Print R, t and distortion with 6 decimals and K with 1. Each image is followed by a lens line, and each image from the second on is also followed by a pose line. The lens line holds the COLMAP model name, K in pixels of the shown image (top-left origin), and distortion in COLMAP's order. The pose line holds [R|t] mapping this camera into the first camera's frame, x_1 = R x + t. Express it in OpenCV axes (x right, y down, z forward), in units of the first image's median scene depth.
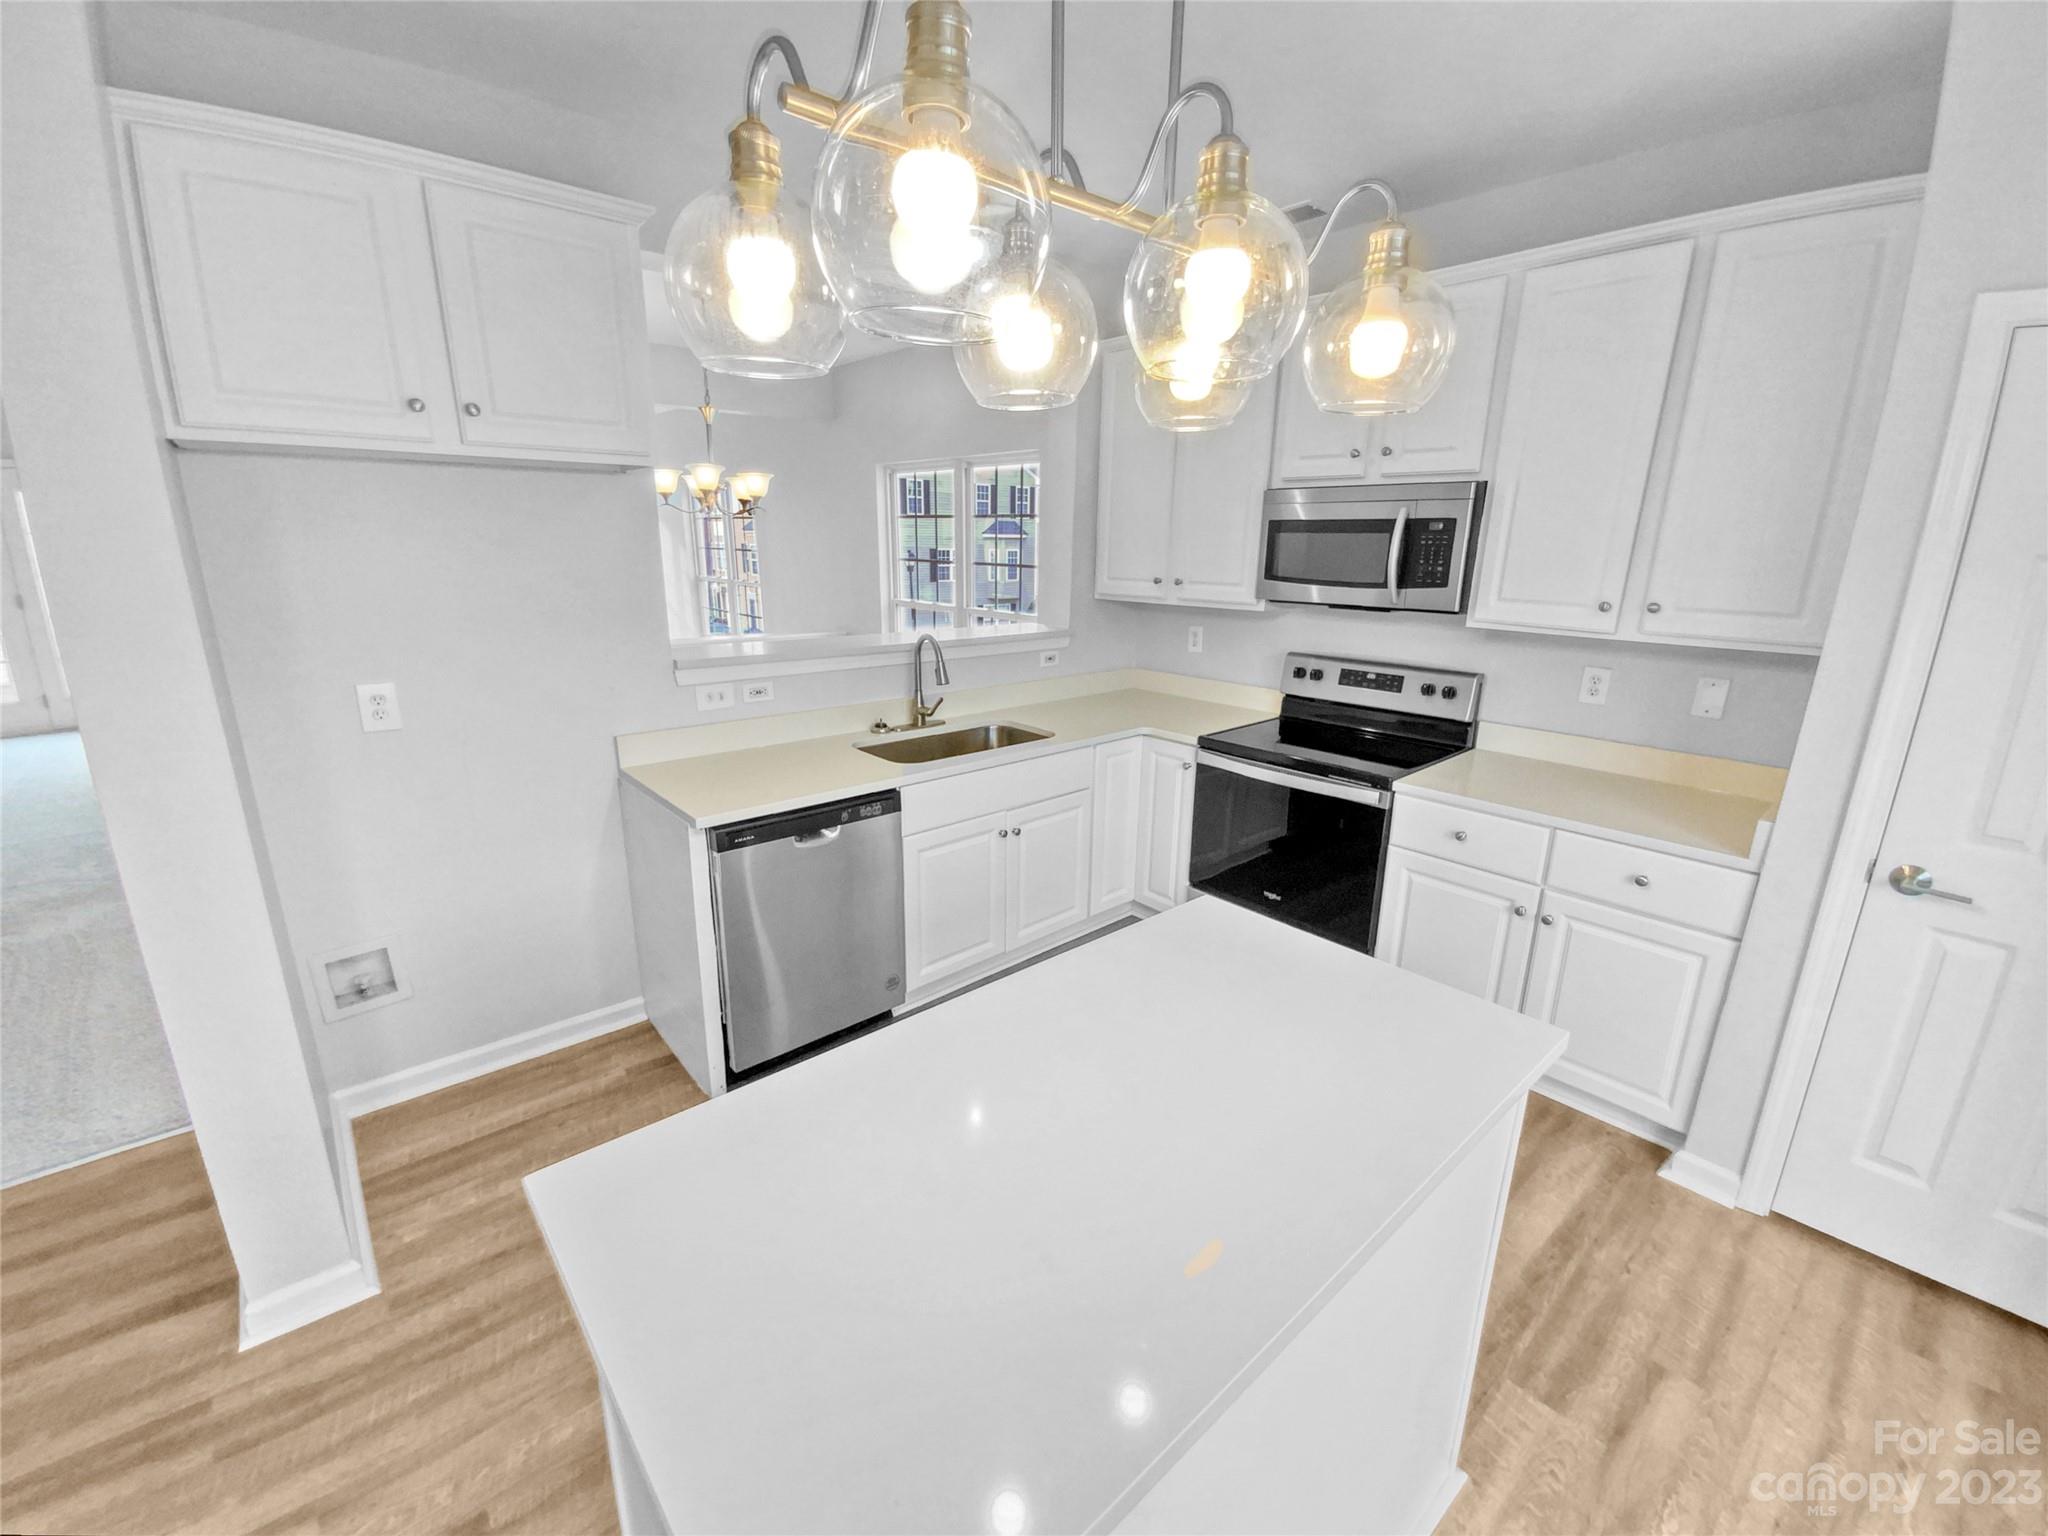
lens RADIAL K [[862.9, 0, 1022.0], [0, 862.9, 768.7], [0, 0, 1]] dist [-0.016896, -0.006133]
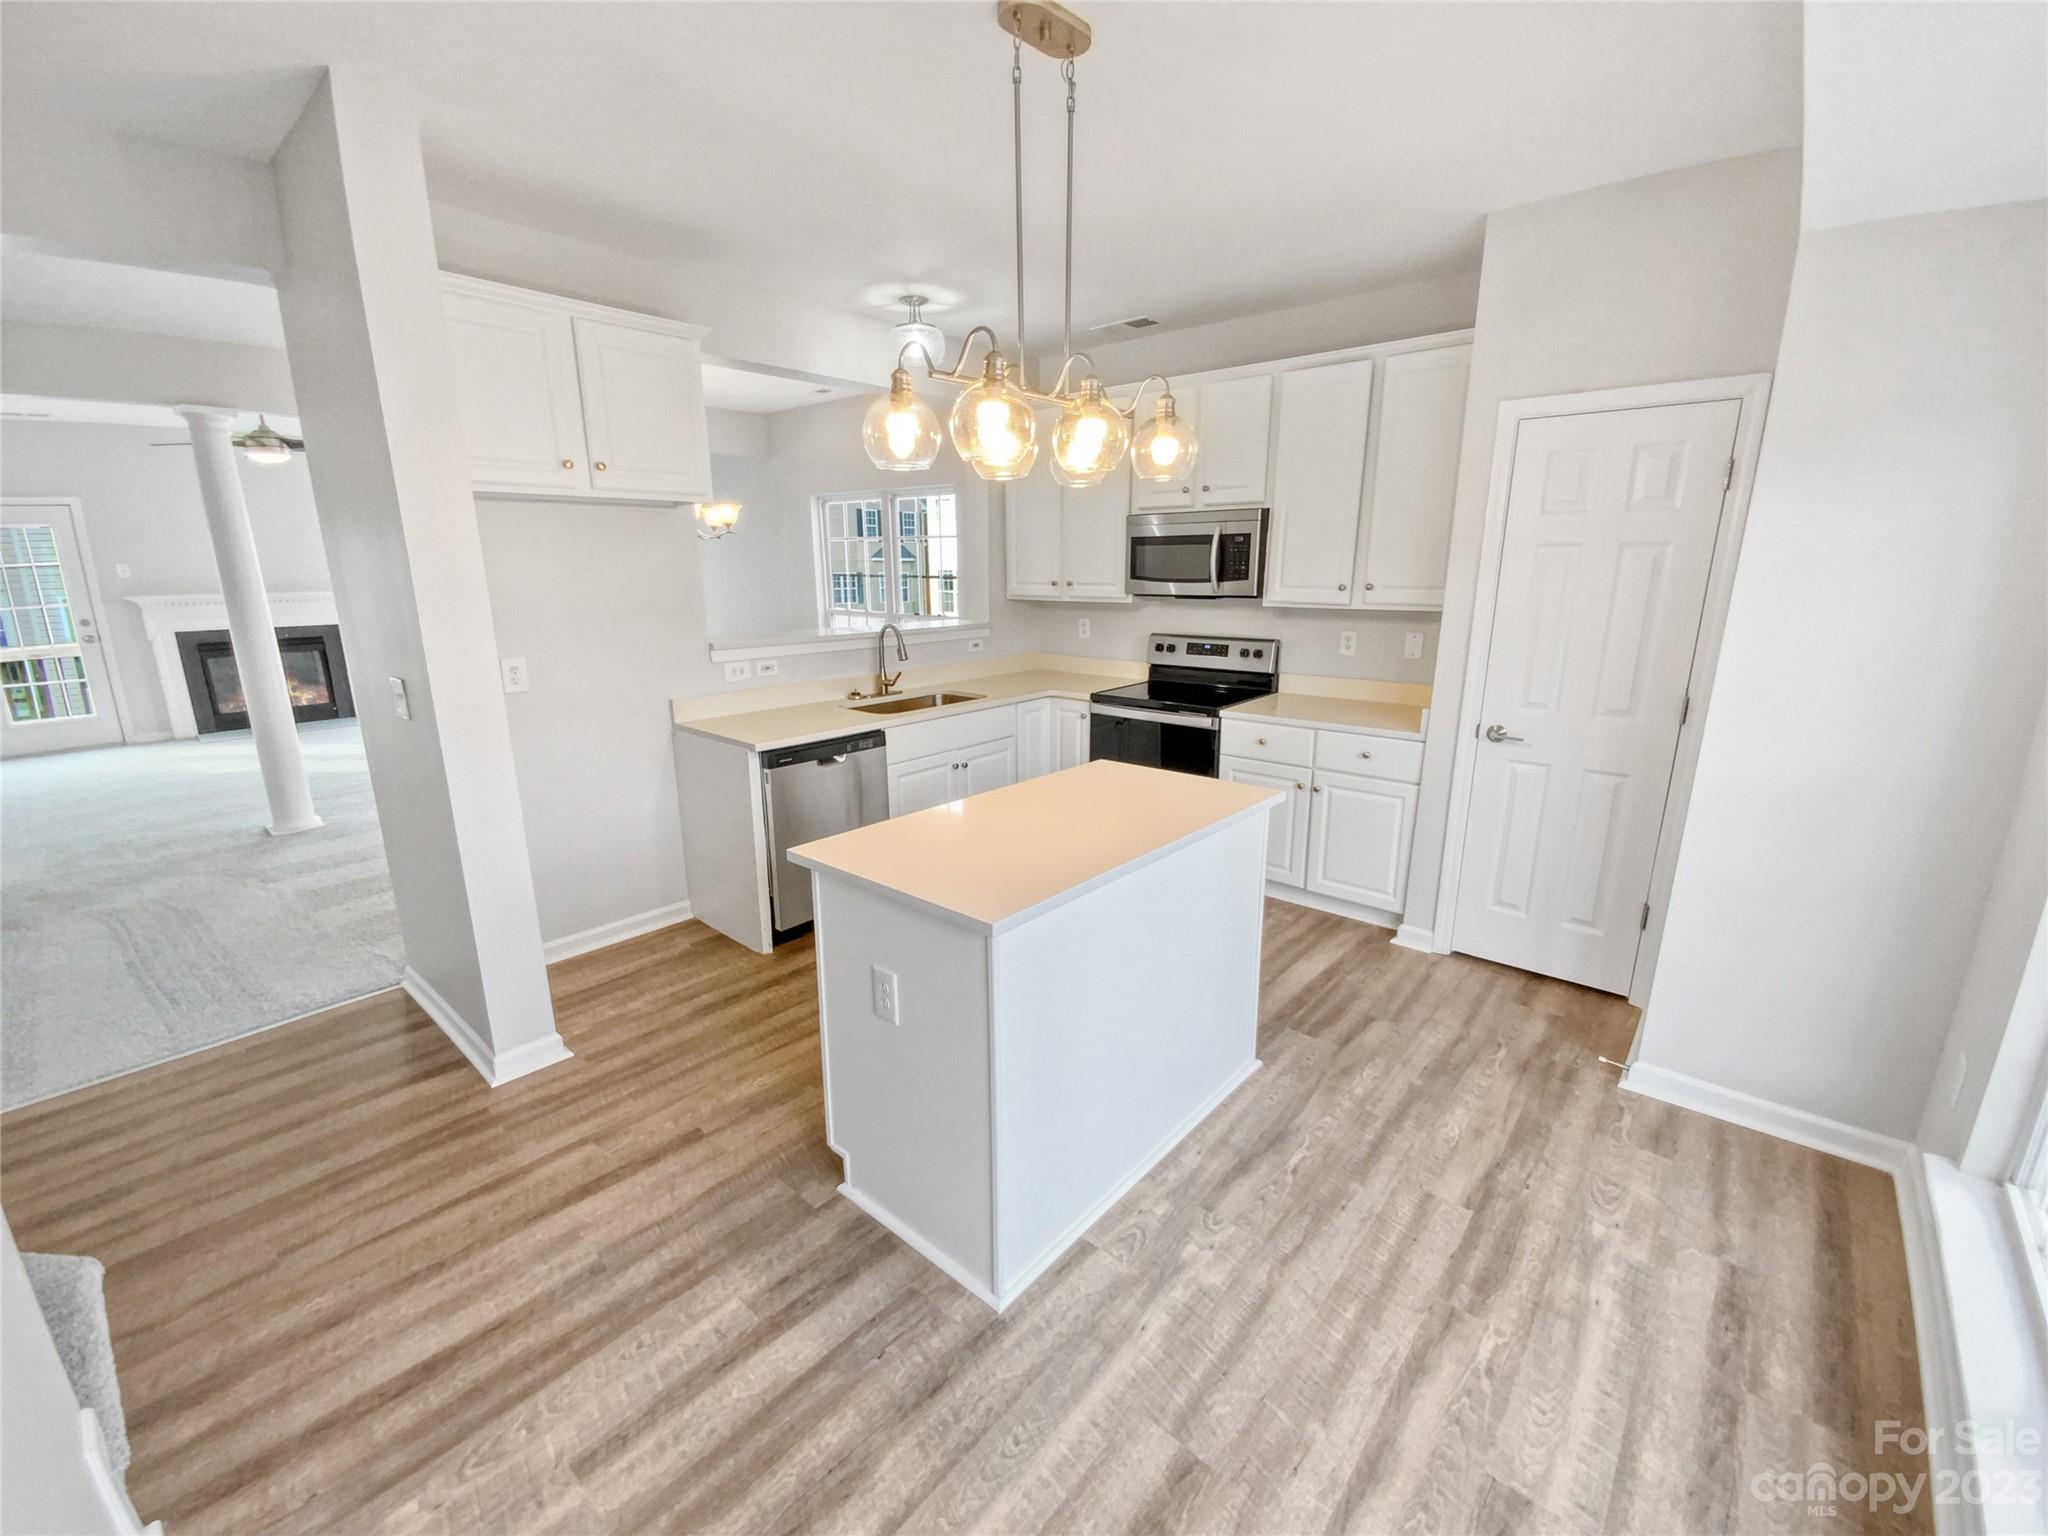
lens RADIAL K [[862.9, 0, 1033.8], [0, 862.9, 783.6], [0, 0, 1]] dist [-0.016896, -0.006133]
pose [[0.989366, -0.049473, 0.136776, -0.119620], [0.050876, 0.998682, -0.006775, 0.165103], [-0.136260, 0.013661, 0.990579, -0.526414]]
